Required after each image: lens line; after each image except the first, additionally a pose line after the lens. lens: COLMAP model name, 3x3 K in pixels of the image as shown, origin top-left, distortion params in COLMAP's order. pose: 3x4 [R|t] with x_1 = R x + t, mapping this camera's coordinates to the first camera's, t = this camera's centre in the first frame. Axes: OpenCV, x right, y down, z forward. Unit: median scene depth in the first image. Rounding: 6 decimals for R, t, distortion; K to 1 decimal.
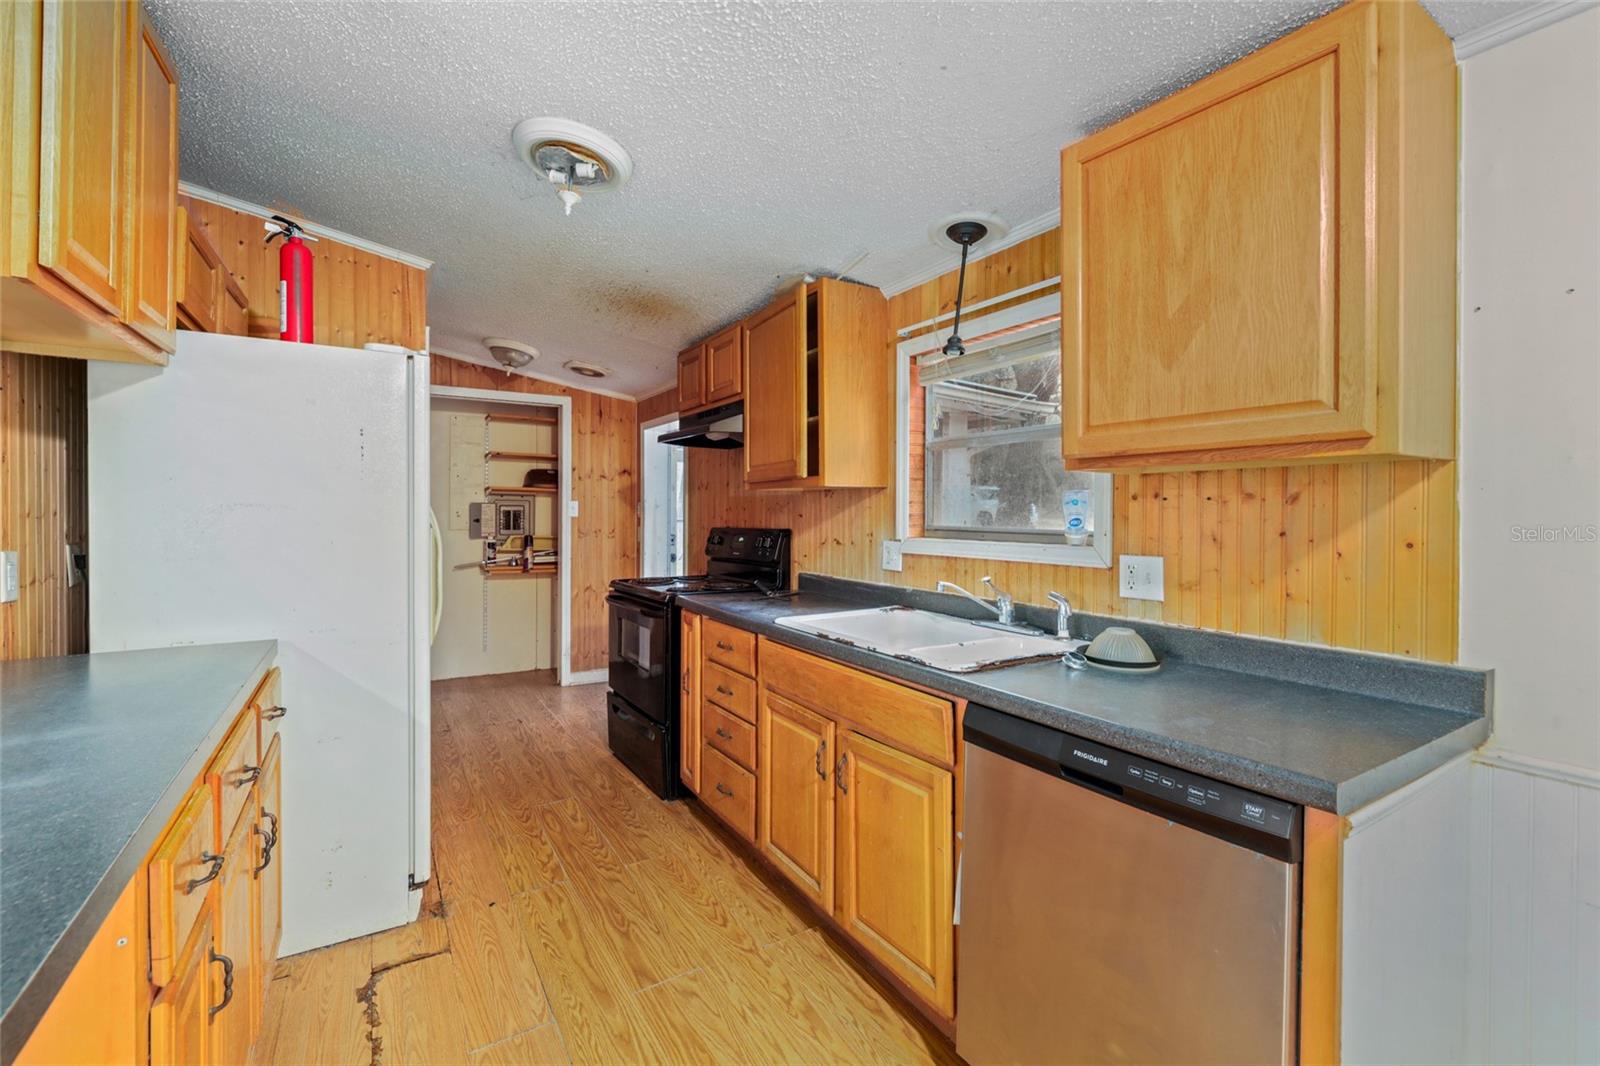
lens RADIAL K [[676.9, 0, 788.0], [0, 676.9, 519.5], [0, 0, 1]] dist [-0.000974, 0.000432]
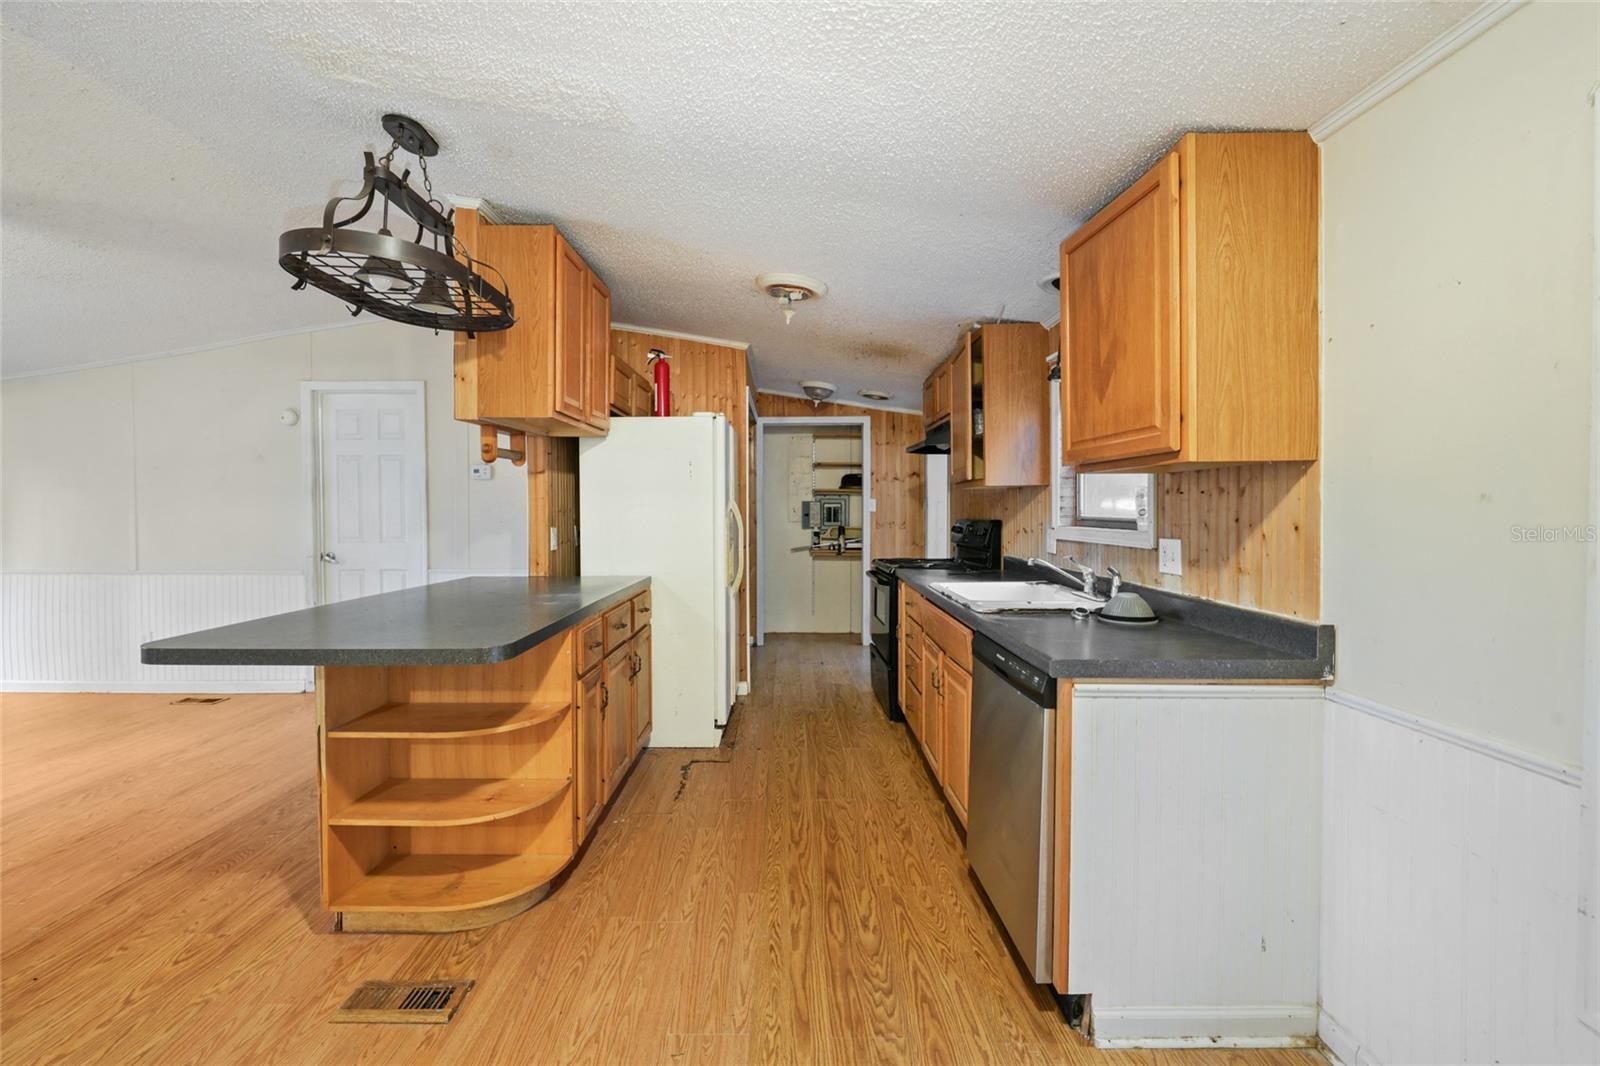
lens RADIAL K [[676.9, 0, 785.6], [0, 676.9, 521.9], [0, 0, 1]] dist [-0.000974, 0.000432]
pose [[0.851483, 0.002754, -0.524374, 0.515756], [0.002300, 0.999957, 0.008986, 0.008569], [0.524376, -0.008858, 0.851440, -0.382109]]
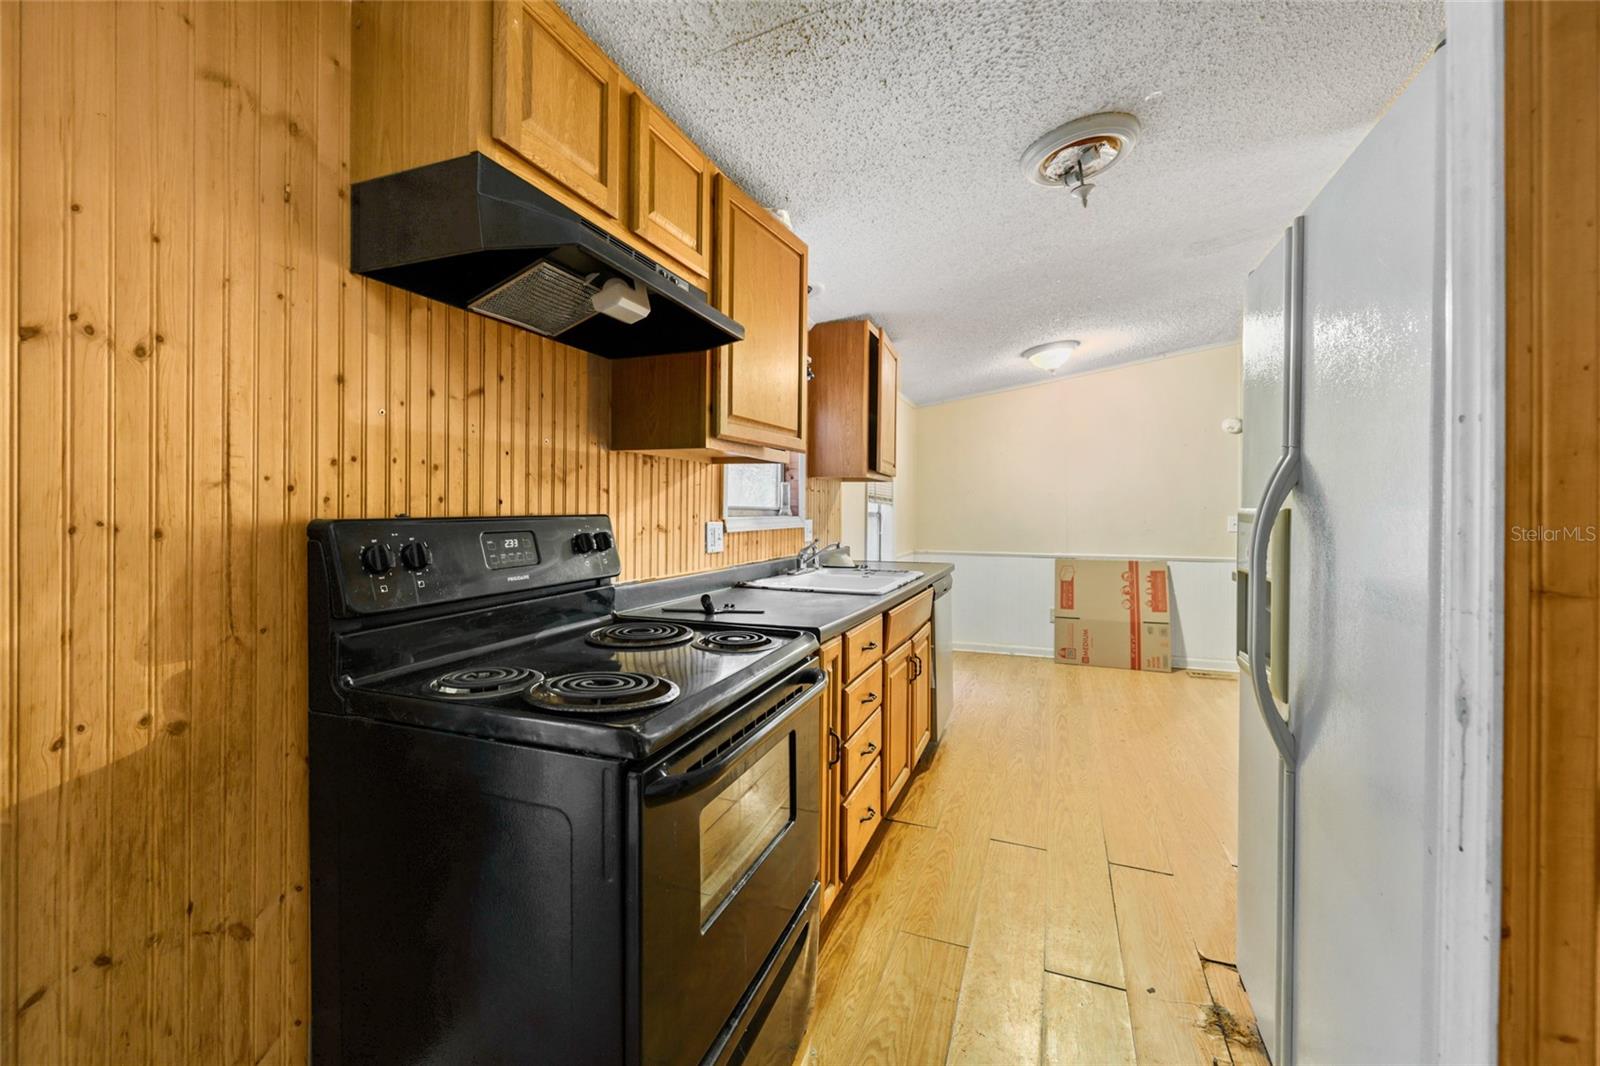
lens RADIAL K [[676.9, 0, 786.0], [0, 676.9, 501.2], [0, 0, 1]] dist [-0.000974, 0.000432]
pose [[-0.588216, -0.006858, 0.808675, -0.934685], [-0.001999, 0.999973, 0.007026, -0.026135], [-0.808701, 0.002517, -0.588214, 2.010848]]
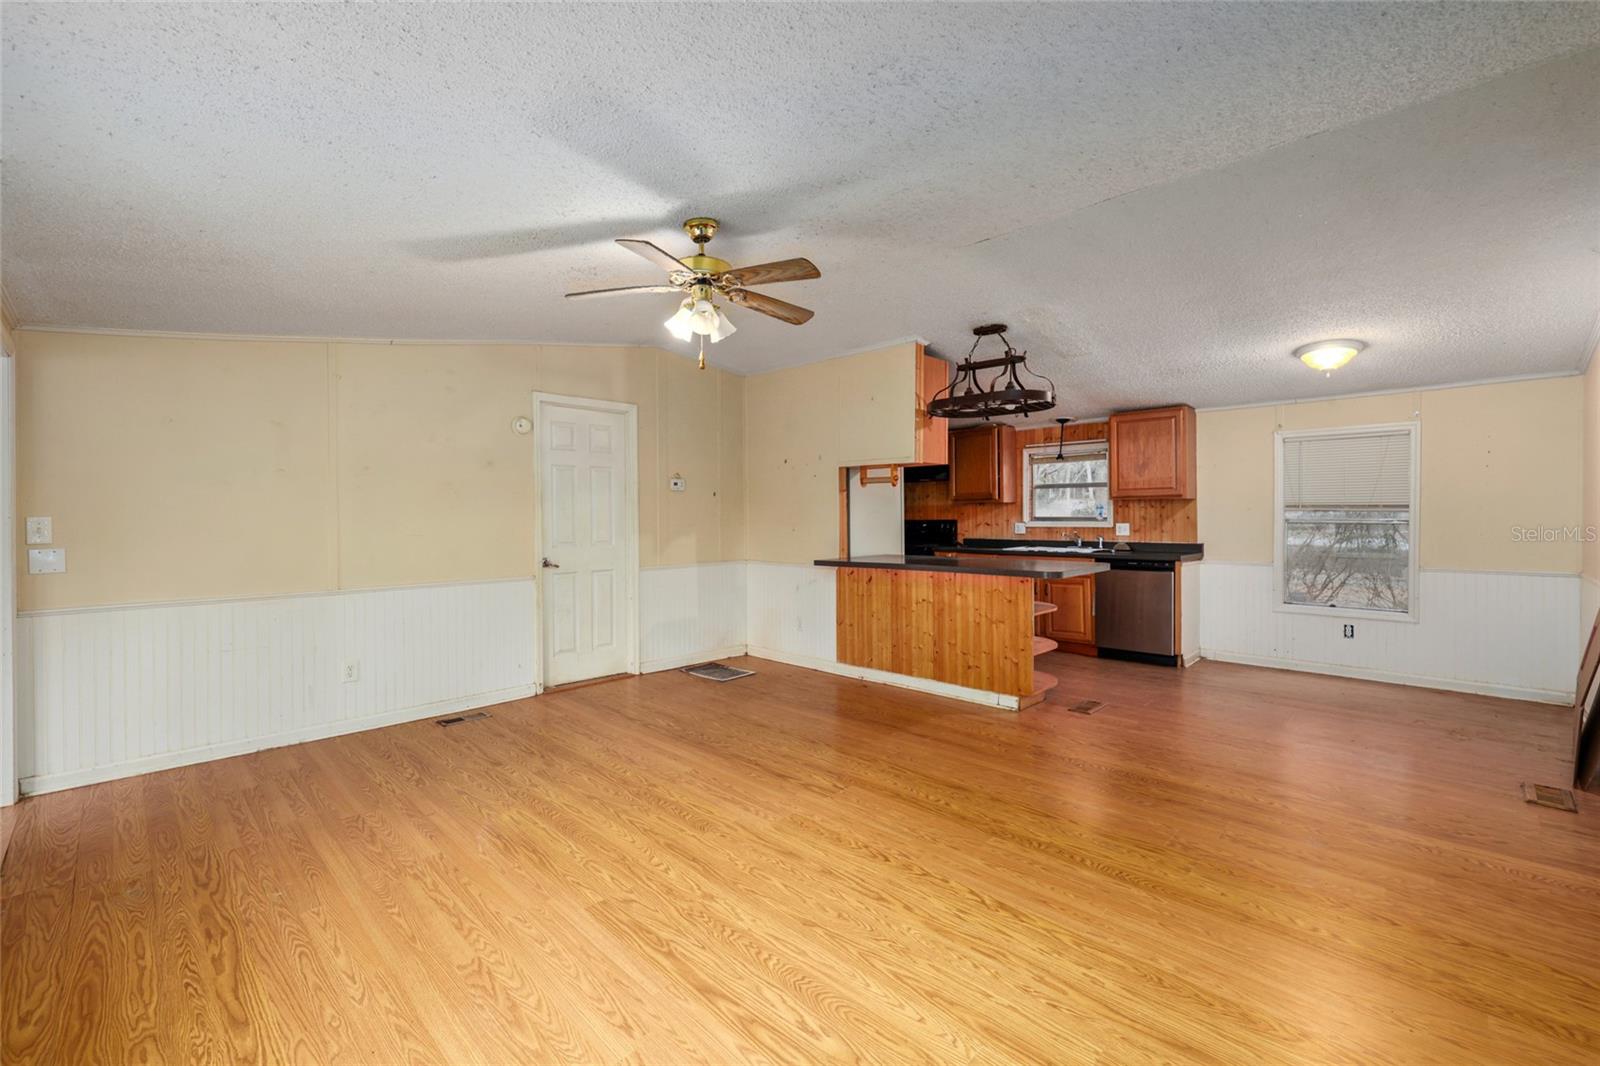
lens RADIAL K [[676.9, 0, 775.7], [0, 676.9, 531.5], [0, 0, 1]] dist [-0.000974, 0.000432]
pose [[0.970590, -0.018576, 0.240022, -1.877088], [0.014494, 0.999719, 0.018763, 0.003467], [-0.240303, -0.014733, 0.970586, -1.797646]]
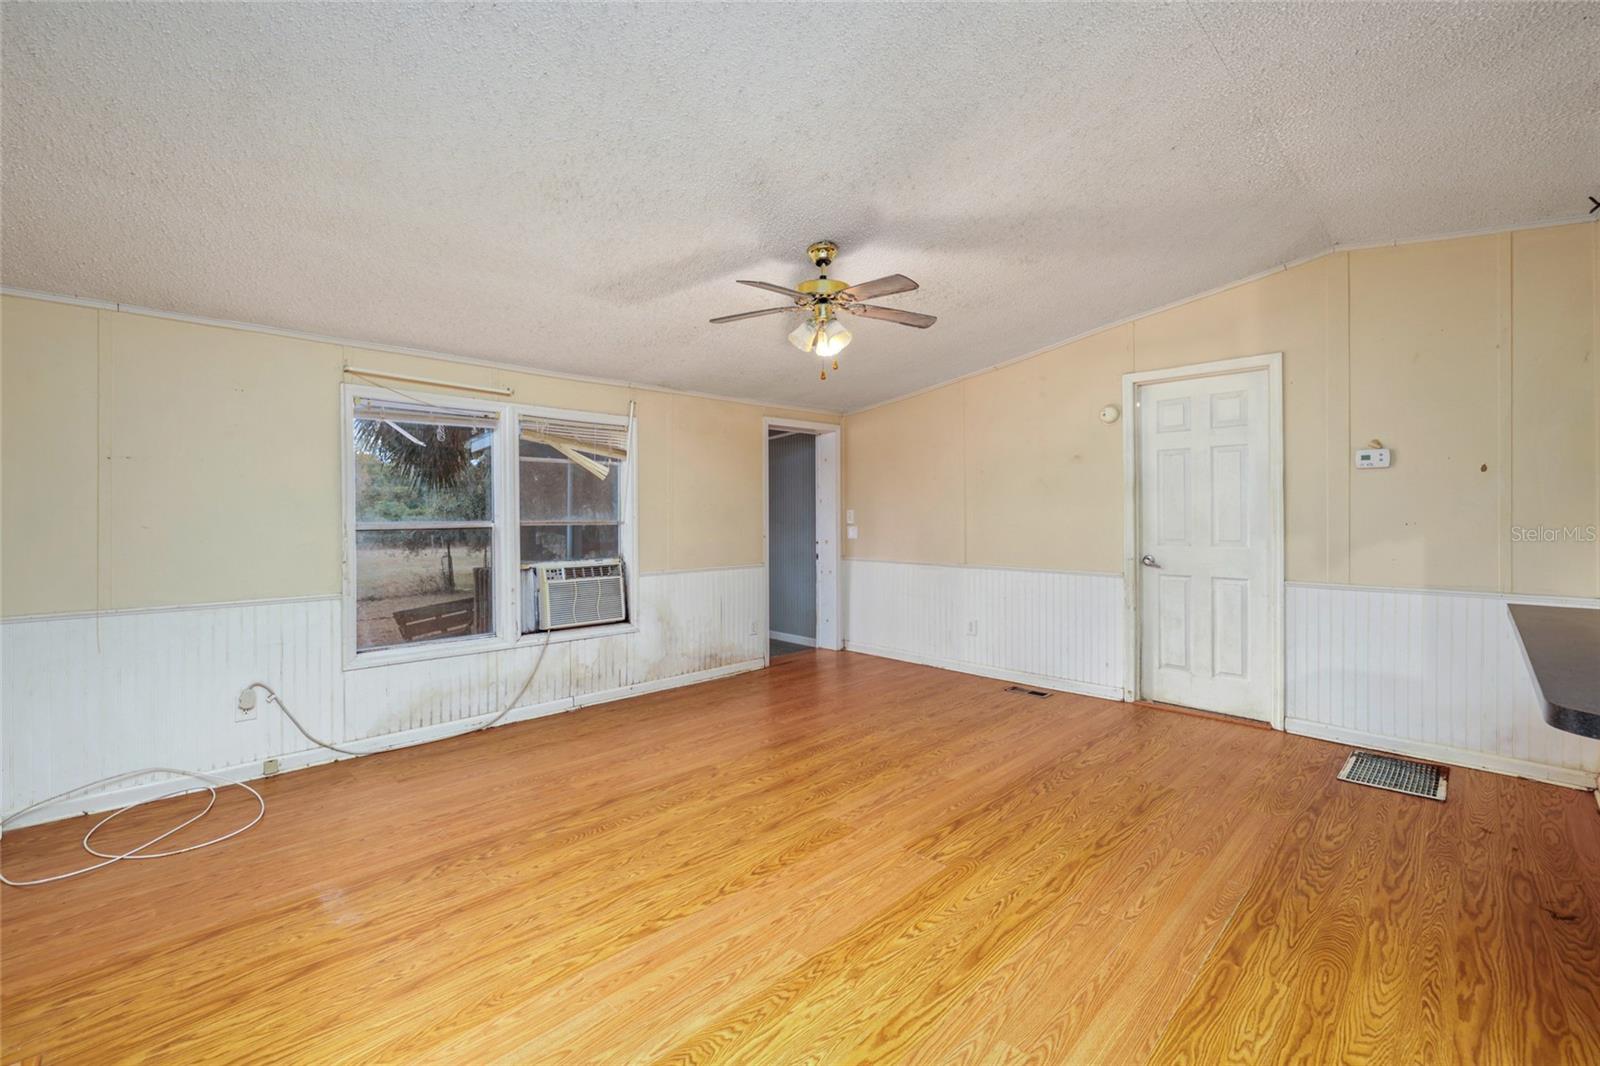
lens RADIAL K [[676.9, 0, 778.8], [0, 676.9, 502.7], [0, 0, 1]] dist [-0.000974, 0.000432]
pose [[0.220249, -0.022779, -0.975178, -0.206568], [-0.001110, 0.999721, -0.023603, 0.016610], [0.975443, 0.006281, 0.220163, -0.864201]]
